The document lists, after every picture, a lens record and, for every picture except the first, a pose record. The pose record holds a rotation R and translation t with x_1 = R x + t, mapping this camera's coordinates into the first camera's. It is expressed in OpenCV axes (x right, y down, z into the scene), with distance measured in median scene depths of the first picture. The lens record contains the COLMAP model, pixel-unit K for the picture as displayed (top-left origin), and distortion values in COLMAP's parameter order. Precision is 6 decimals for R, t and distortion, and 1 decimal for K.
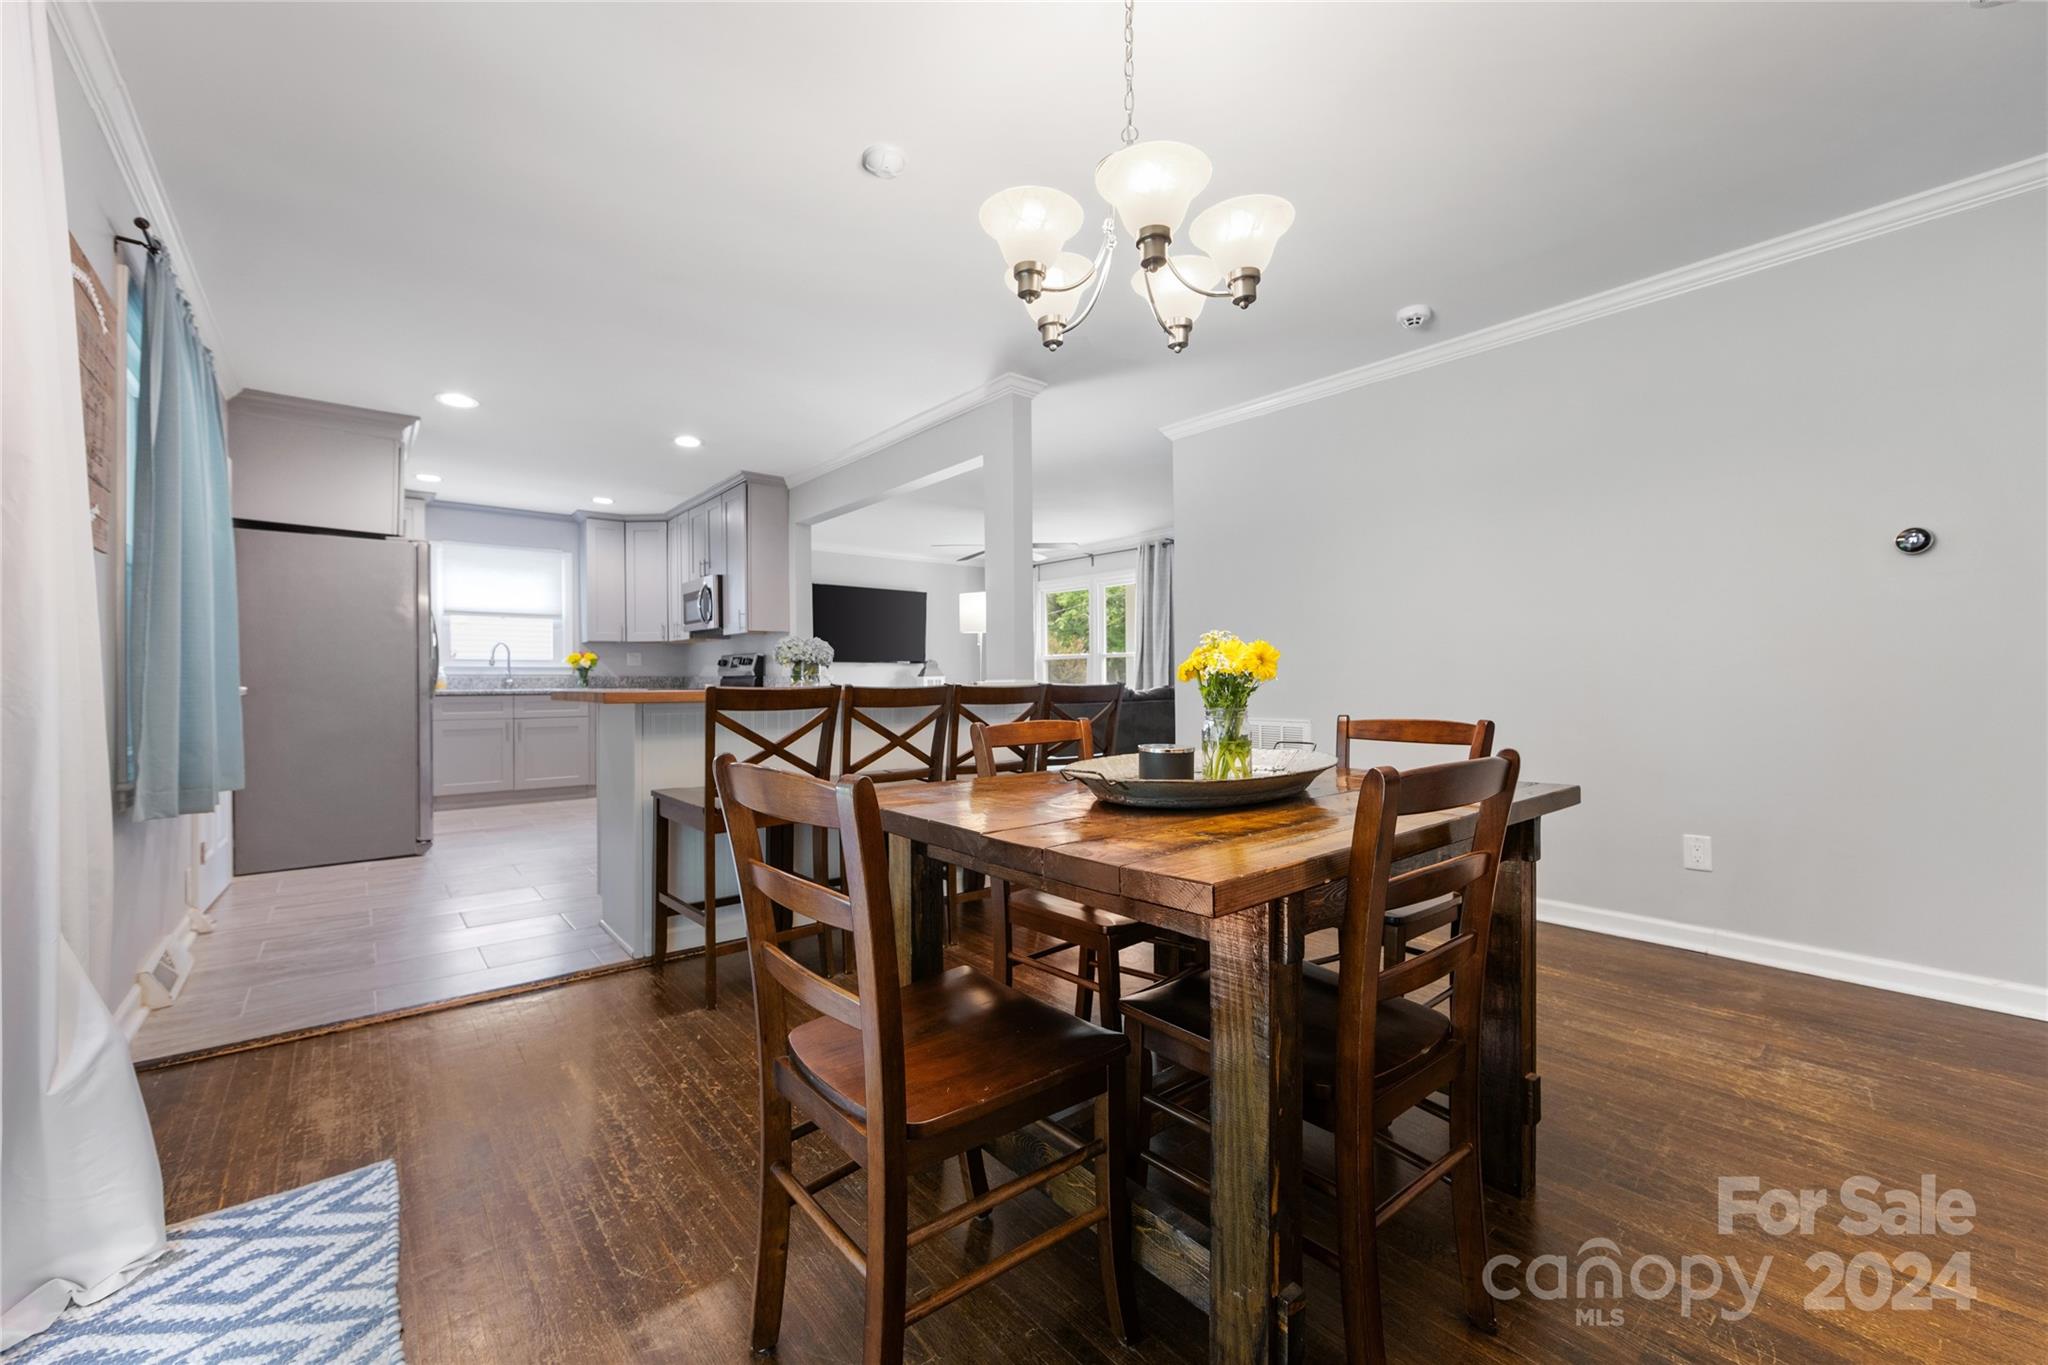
lens RADIAL K [[801.8, 0, 1019.0], [0, 801.8, 677.2], [0, 0, 1]] dist [-0.003626, -0.000183]
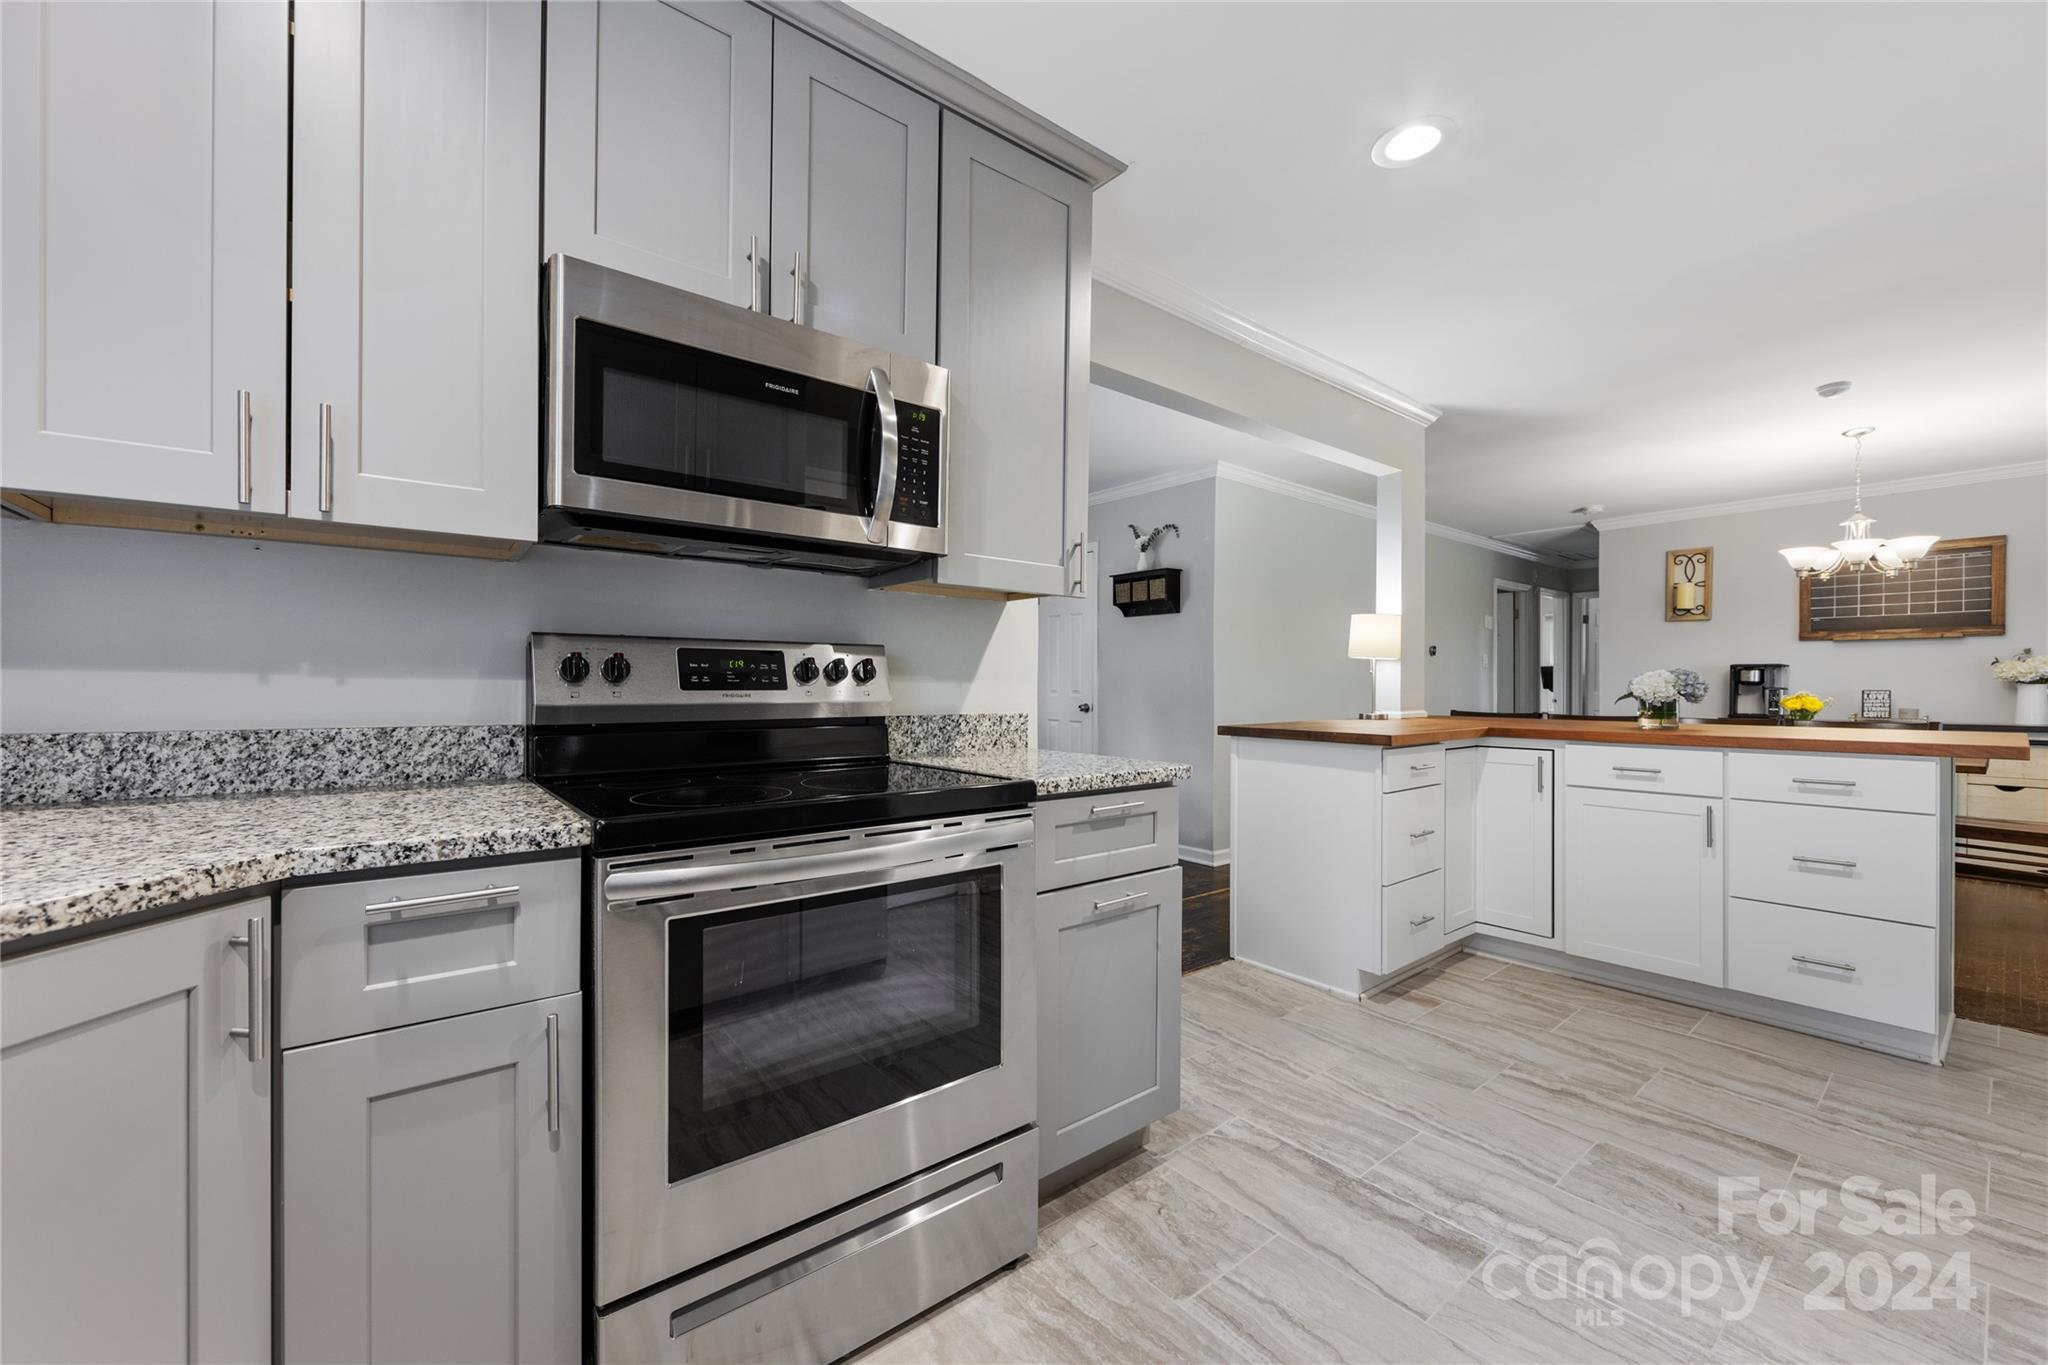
lens RADIAL K [[801.8, 0, 1018.6], [0, 801.8, 688.9], [0, 0, 1]] dist [-0.003626, -0.000183]
pose [[0.017499, -0.000477, 0.999847, -0.639244], [-0.005521, 0.999985, 0.000574, -0.012979], [-0.999832, -0.005530, 0.017496, 0.926735]]
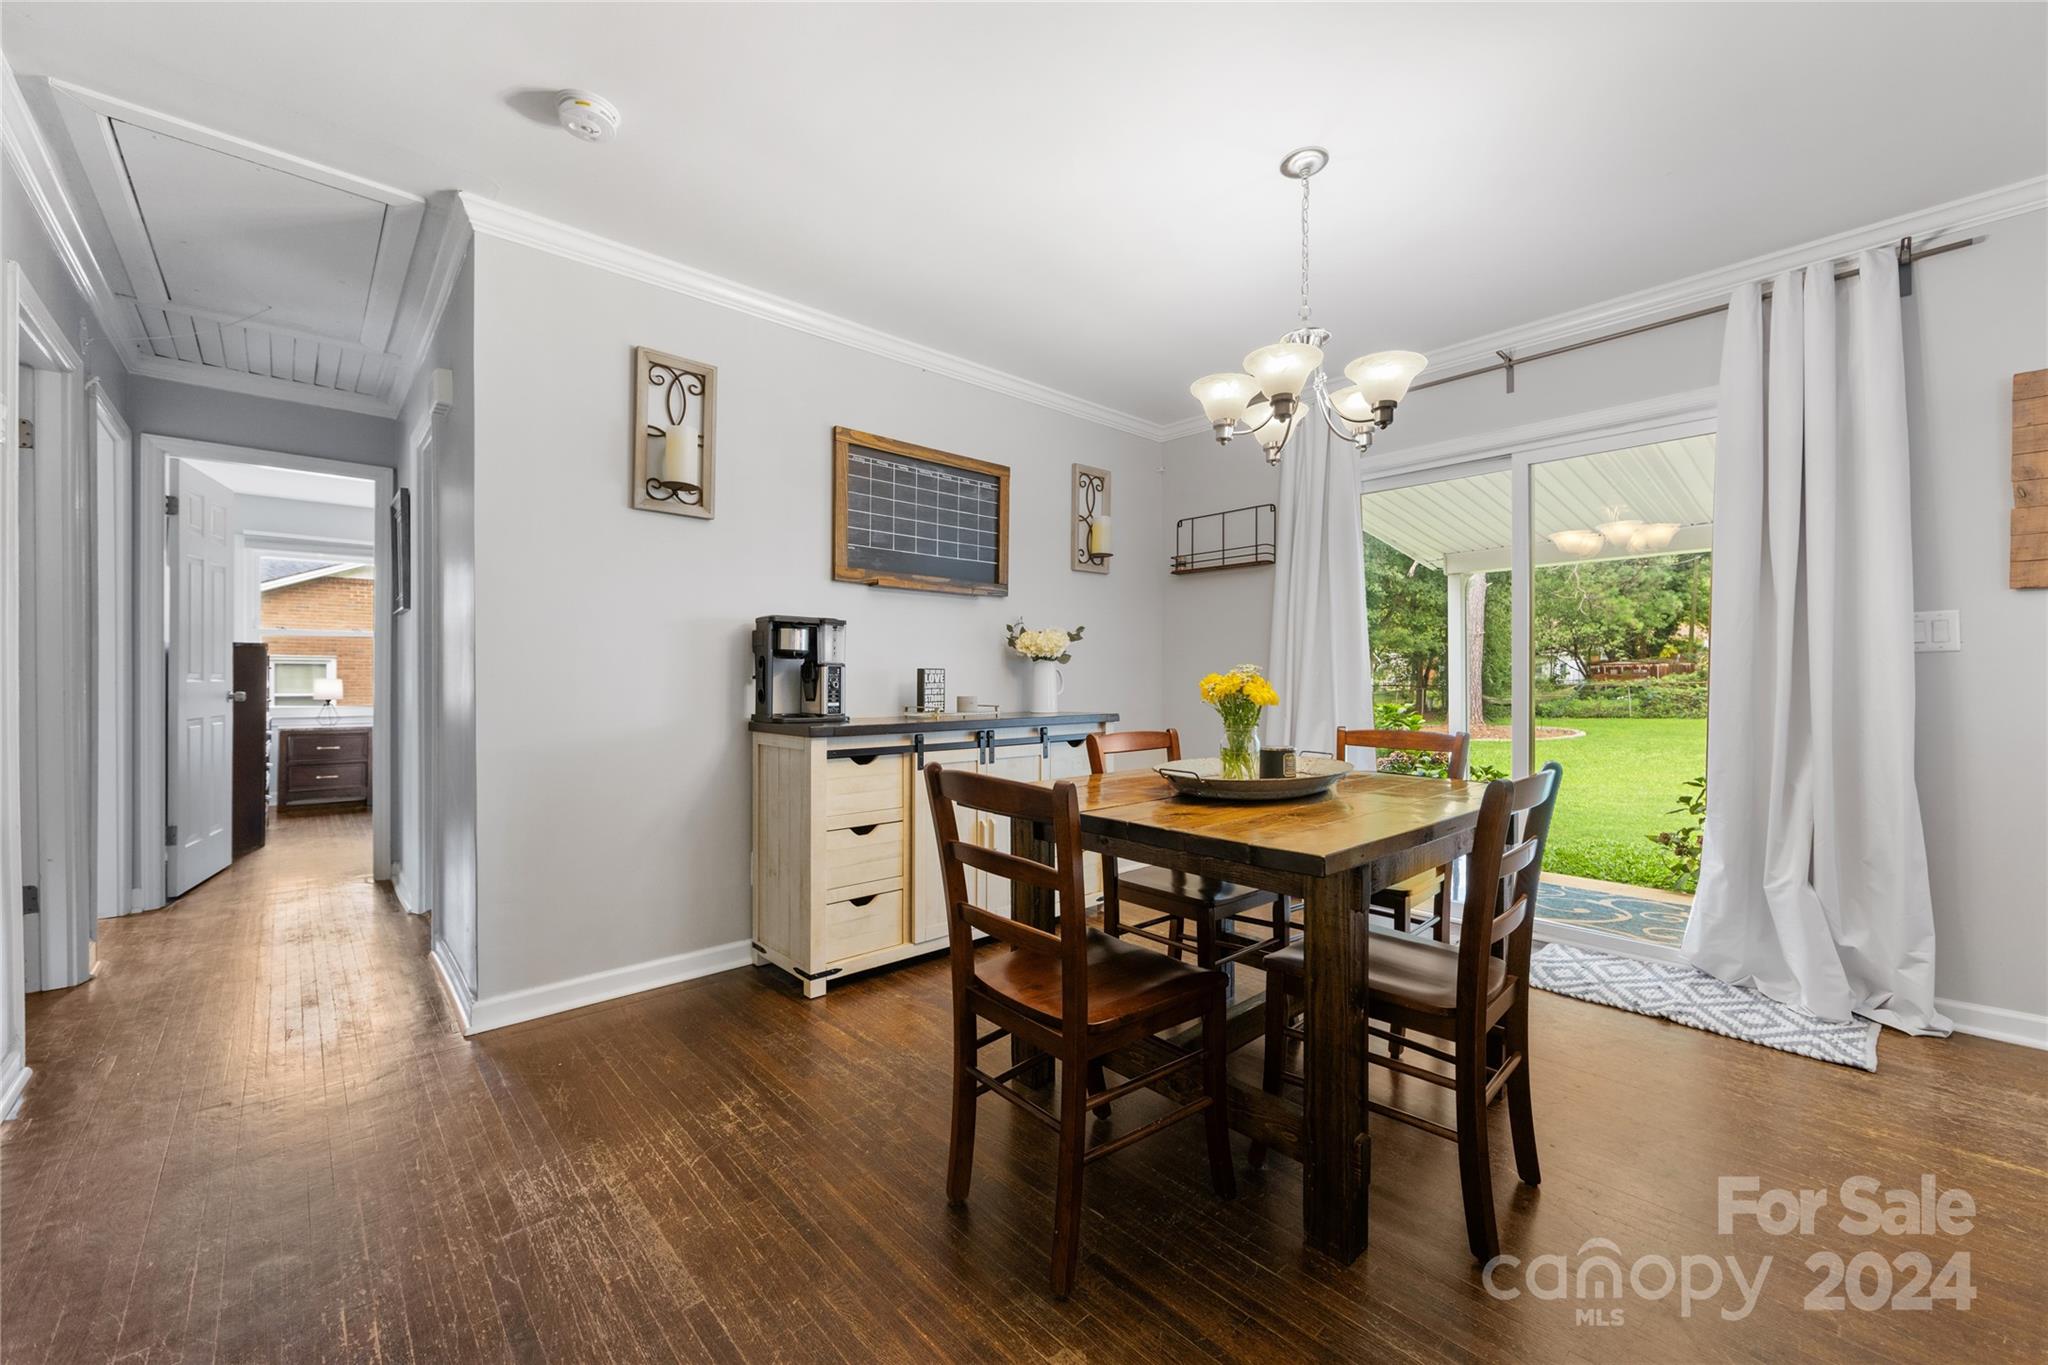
lens RADIAL K [[801.8, 0, 1020.6], [0, 801.8, 680.9], [0, 0, 1]] dist [-0.003626, -0.000183]
pose [[-0.999029, 0.003062, -0.043960, 0.173017], [0.003000, 0.999994, 0.001477, -0.008493], [0.043964, 0.001344, -0.999032, 0.580320]]
